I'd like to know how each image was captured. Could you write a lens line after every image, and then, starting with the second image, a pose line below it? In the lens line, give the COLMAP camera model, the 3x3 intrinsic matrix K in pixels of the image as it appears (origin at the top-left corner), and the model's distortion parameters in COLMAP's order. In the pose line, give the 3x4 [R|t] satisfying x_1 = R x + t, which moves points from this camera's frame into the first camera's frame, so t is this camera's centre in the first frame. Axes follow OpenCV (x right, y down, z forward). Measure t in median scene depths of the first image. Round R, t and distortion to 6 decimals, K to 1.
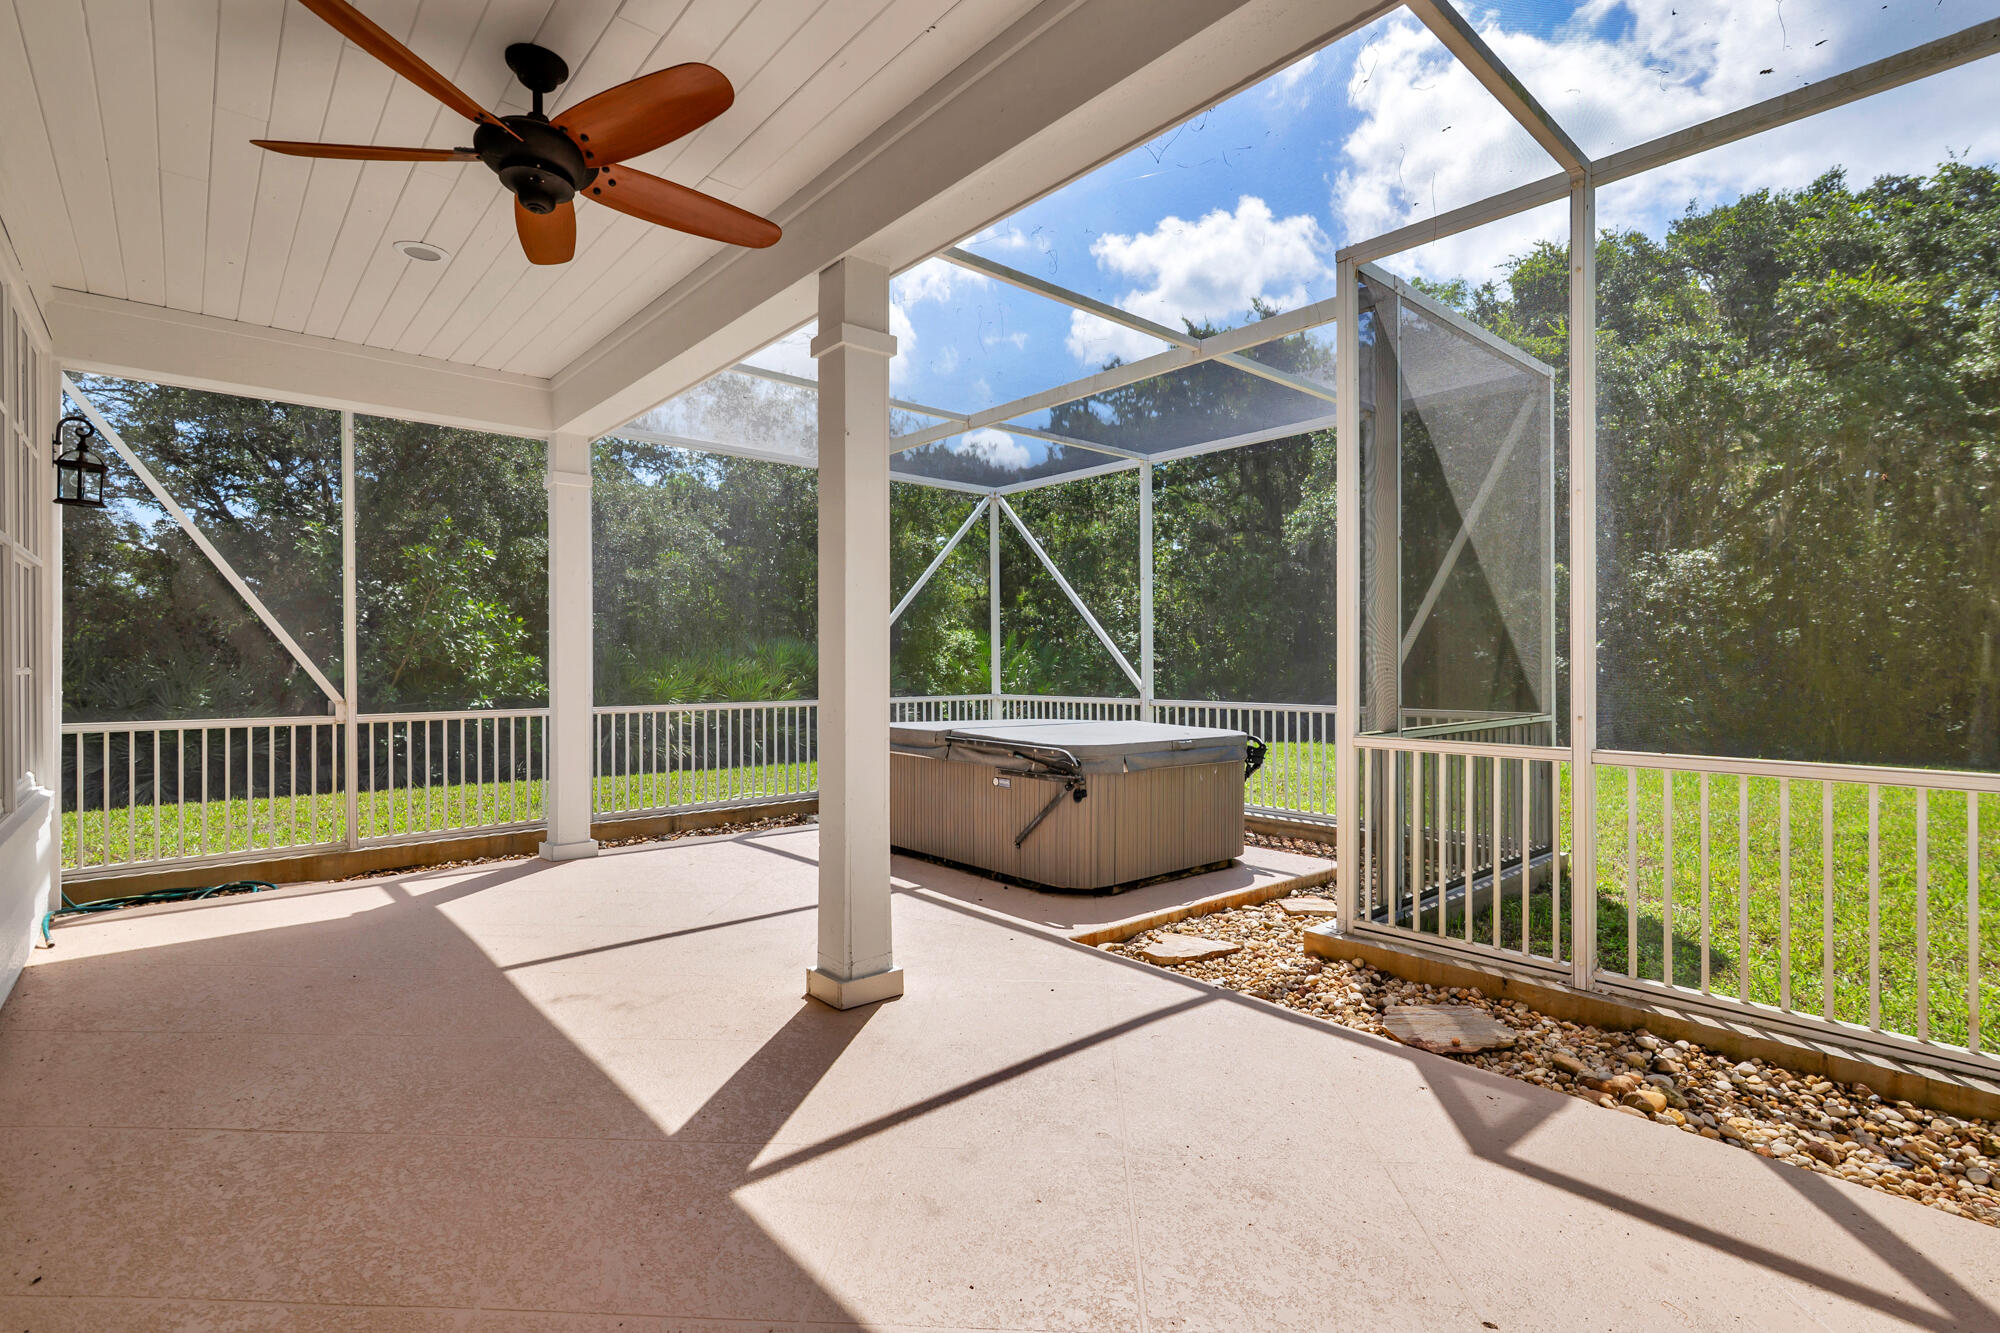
lens RADIAL K [[916.6, 0, 999.7], [0, 916.6, 661.1], [0, 0, 1]] dist [-0.006133, -0.000106]
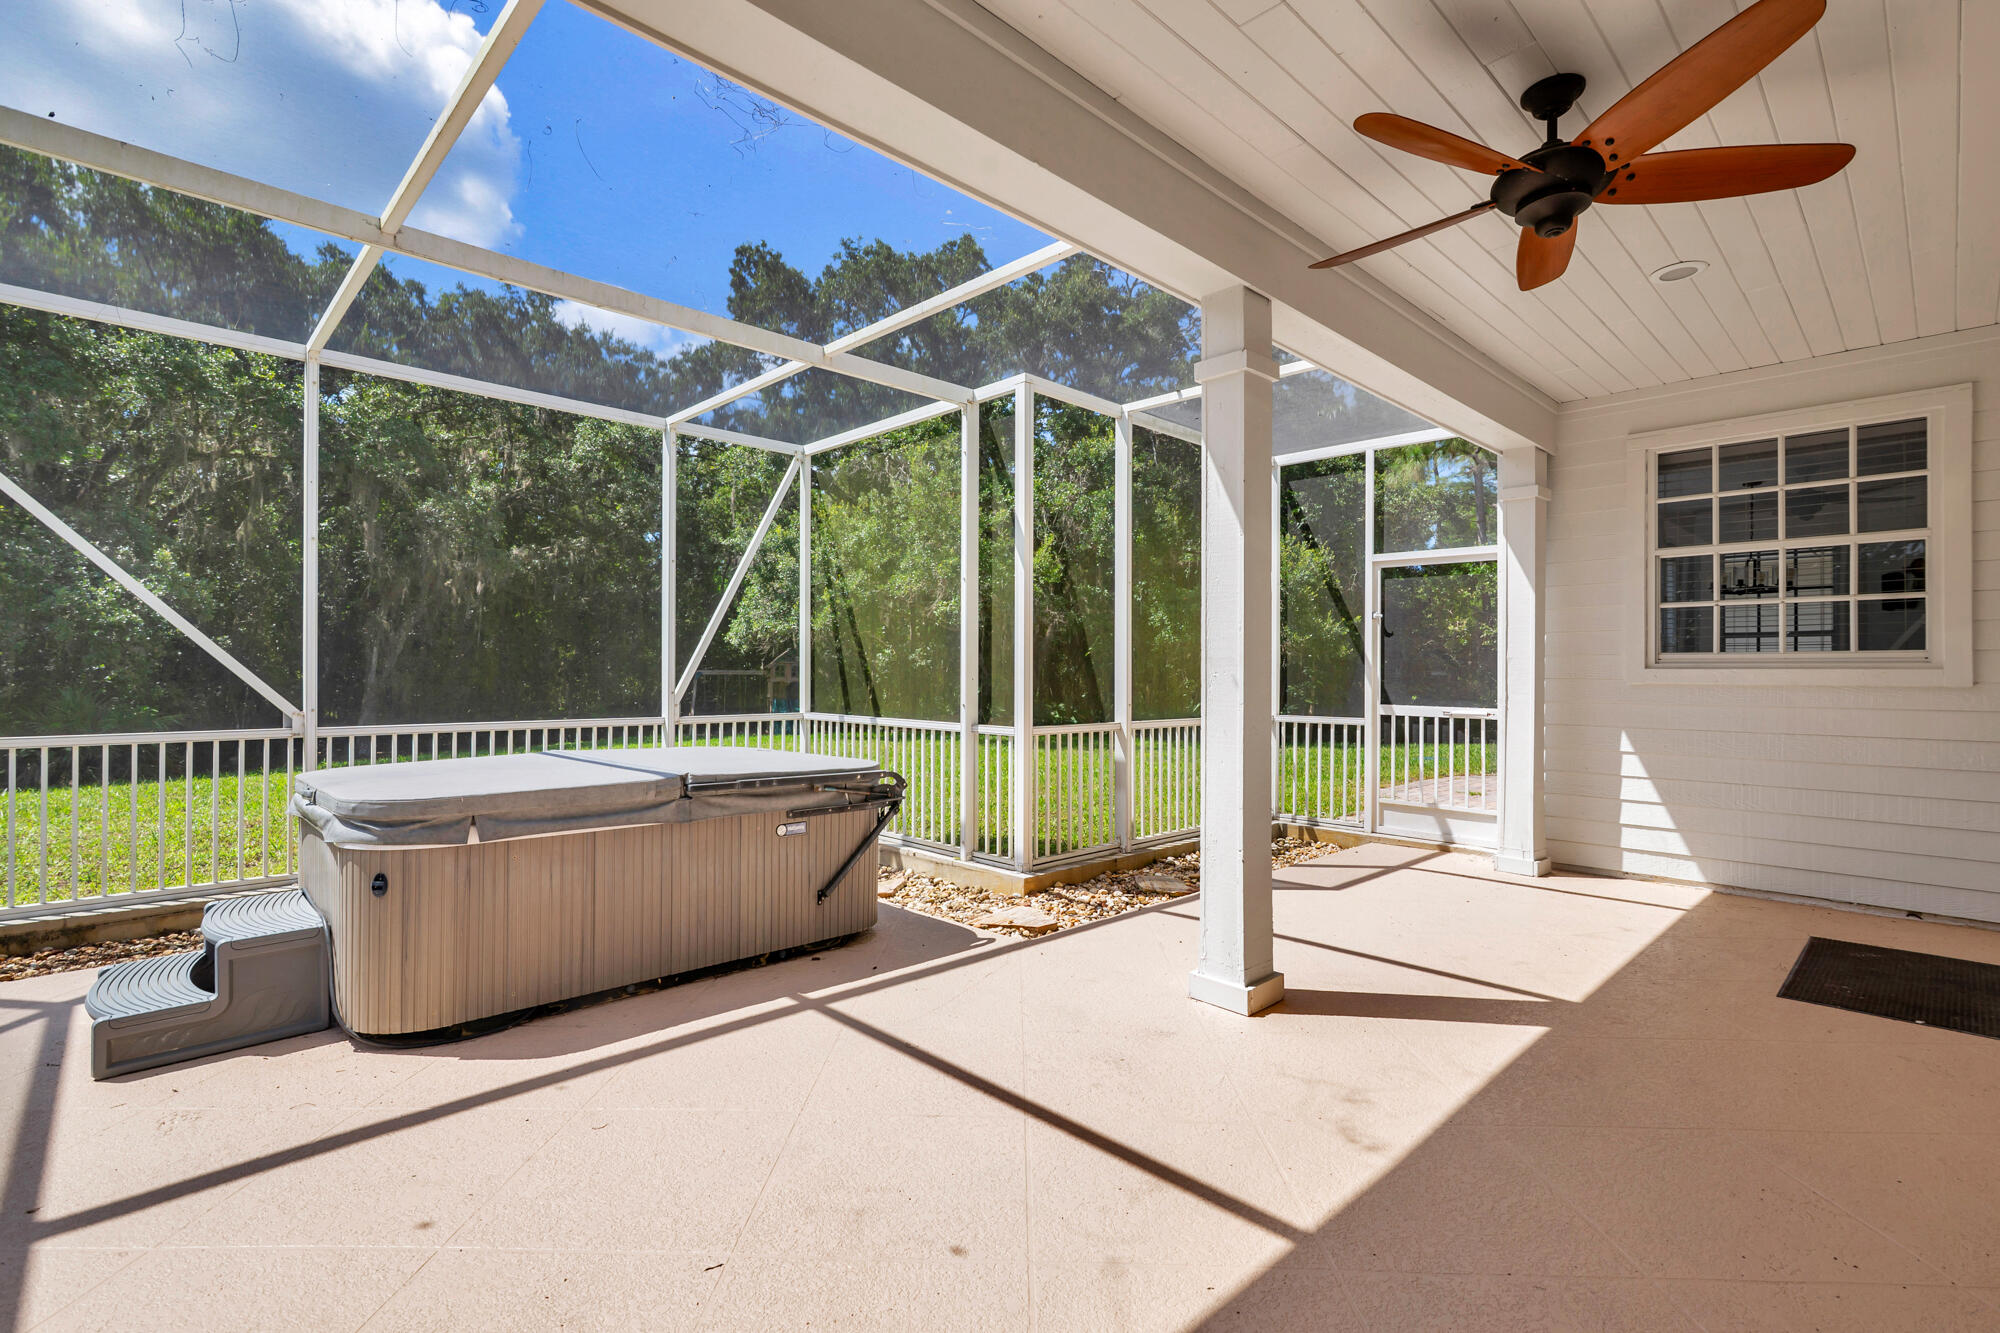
lens RADIAL K [[916.6, 0, 1000.3], [0, 916.6, 676.6], [0, 0, 1]] dist [-0.006133, -0.000106]
pose [[-0.034690, -0.001976, 0.999396, -0.805172], [-0.007693, 0.999969, 0.001710, 0.002187], [-0.999369, -0.007629, -0.034704, 0.893249]]
